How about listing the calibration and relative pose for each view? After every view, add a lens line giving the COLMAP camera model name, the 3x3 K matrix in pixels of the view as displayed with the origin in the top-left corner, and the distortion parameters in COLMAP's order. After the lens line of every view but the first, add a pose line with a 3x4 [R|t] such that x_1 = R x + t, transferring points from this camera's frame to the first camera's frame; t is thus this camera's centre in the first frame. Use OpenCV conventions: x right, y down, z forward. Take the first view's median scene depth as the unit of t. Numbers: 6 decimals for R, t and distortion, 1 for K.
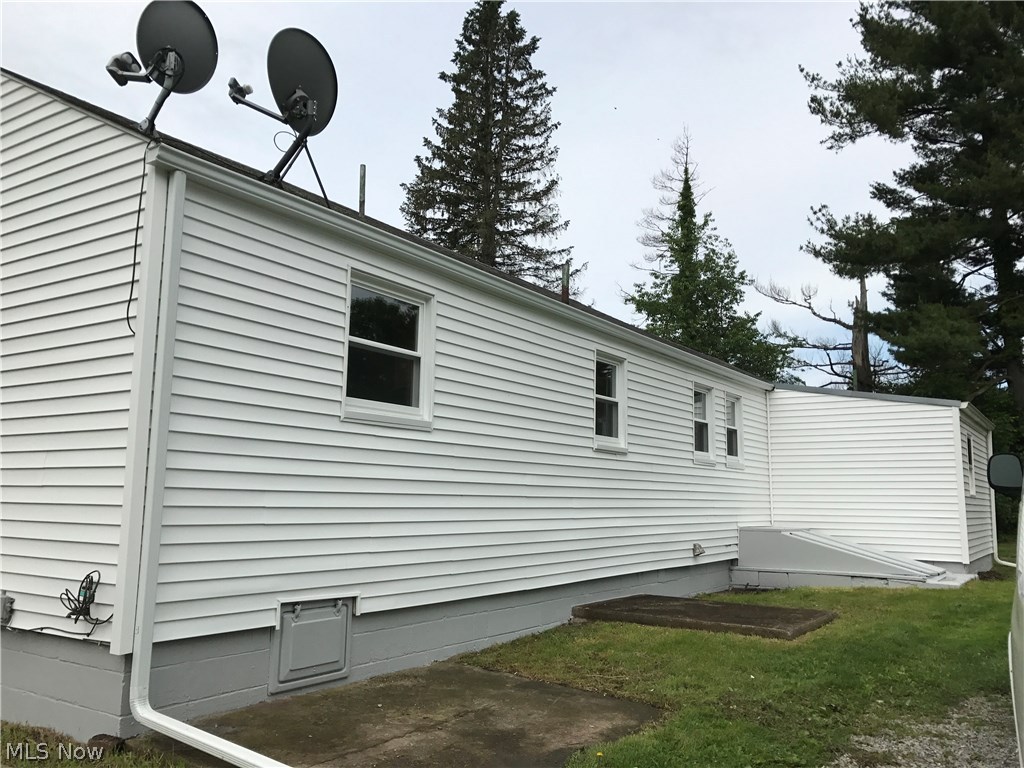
lens RADIAL K [[841.7, 0, 512.0], [0, 841.7, 384.0], [0, 0, 1]] dist [0.049937, -0.093243]
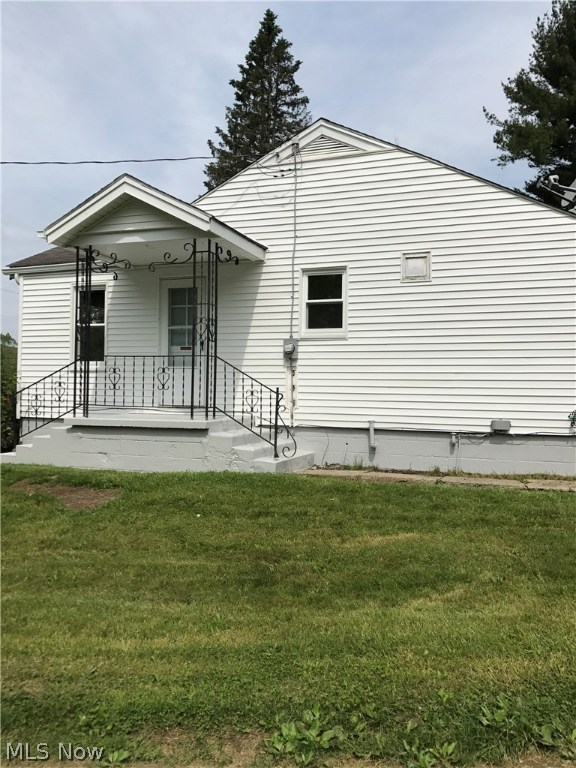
lens RADIAL K [[631.3, 0, 292.1], [0, 631.3, 384.1], [0, 0, 1]] dist [0.049937, -0.093243]
pose [[0.968369, -0.002686, 0.249510, -0.247922], [-0.028456, 0.992230, 0.121123, -0.005611], [-0.247897, -0.124391, 0.960767, -0.075487]]
